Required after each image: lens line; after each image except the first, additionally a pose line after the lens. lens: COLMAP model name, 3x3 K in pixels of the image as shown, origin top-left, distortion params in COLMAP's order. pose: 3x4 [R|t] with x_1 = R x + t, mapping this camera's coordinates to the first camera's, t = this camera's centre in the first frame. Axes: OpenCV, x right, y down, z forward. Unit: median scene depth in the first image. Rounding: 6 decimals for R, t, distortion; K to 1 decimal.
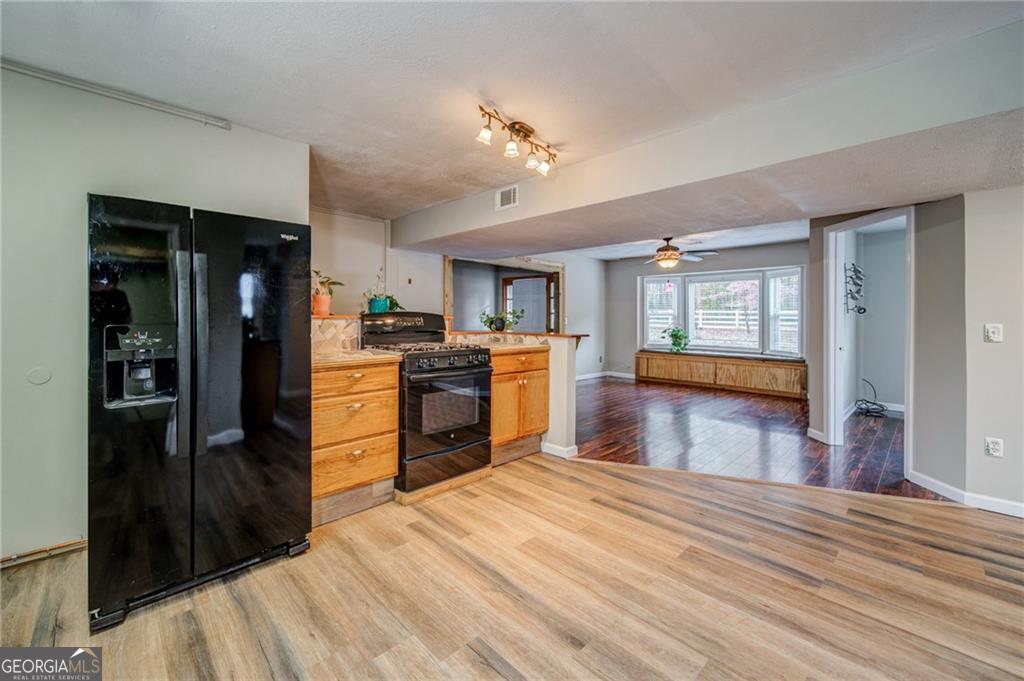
lens RADIAL K [[401.7, 0, 508.9], [0, 401.7, 316.0], [0, 0, 1]] dist [-0.000562, -0.000133]
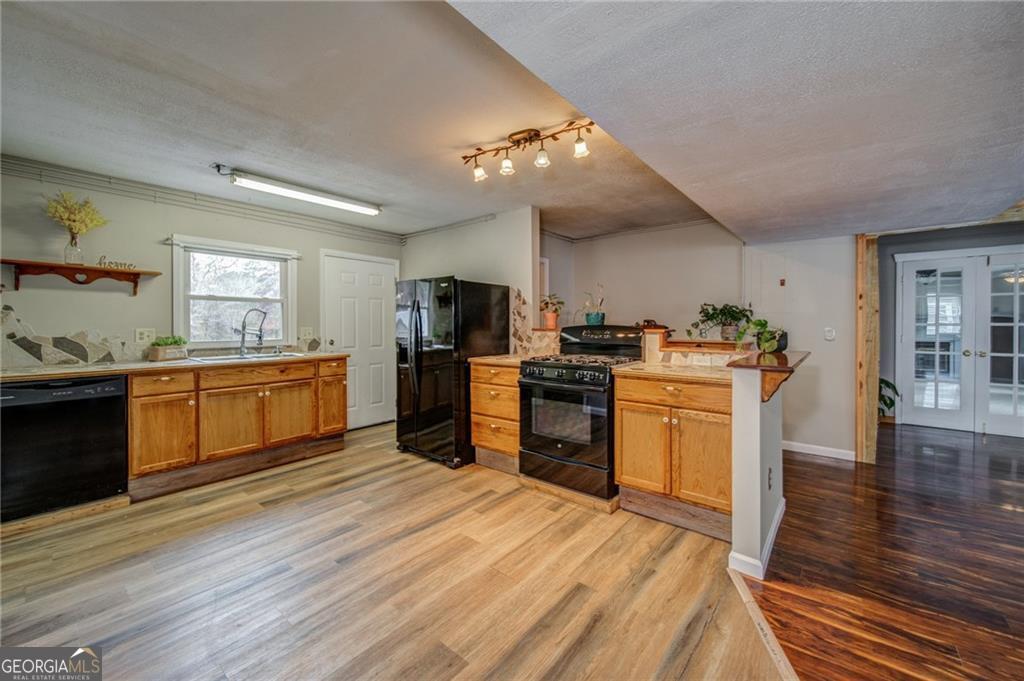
lens RADIAL K [[407.5, 0, 511.1], [0, 407.5, 327.4], [0, 0, 1]] dist [0.000011, -0.000082]
pose [[0.108768, 0.002141, -0.994065, 0.920388], [0.003219, 0.999992, 0.002505, -0.009088], [0.994062, -0.003472, 0.108760, 0.793191]]
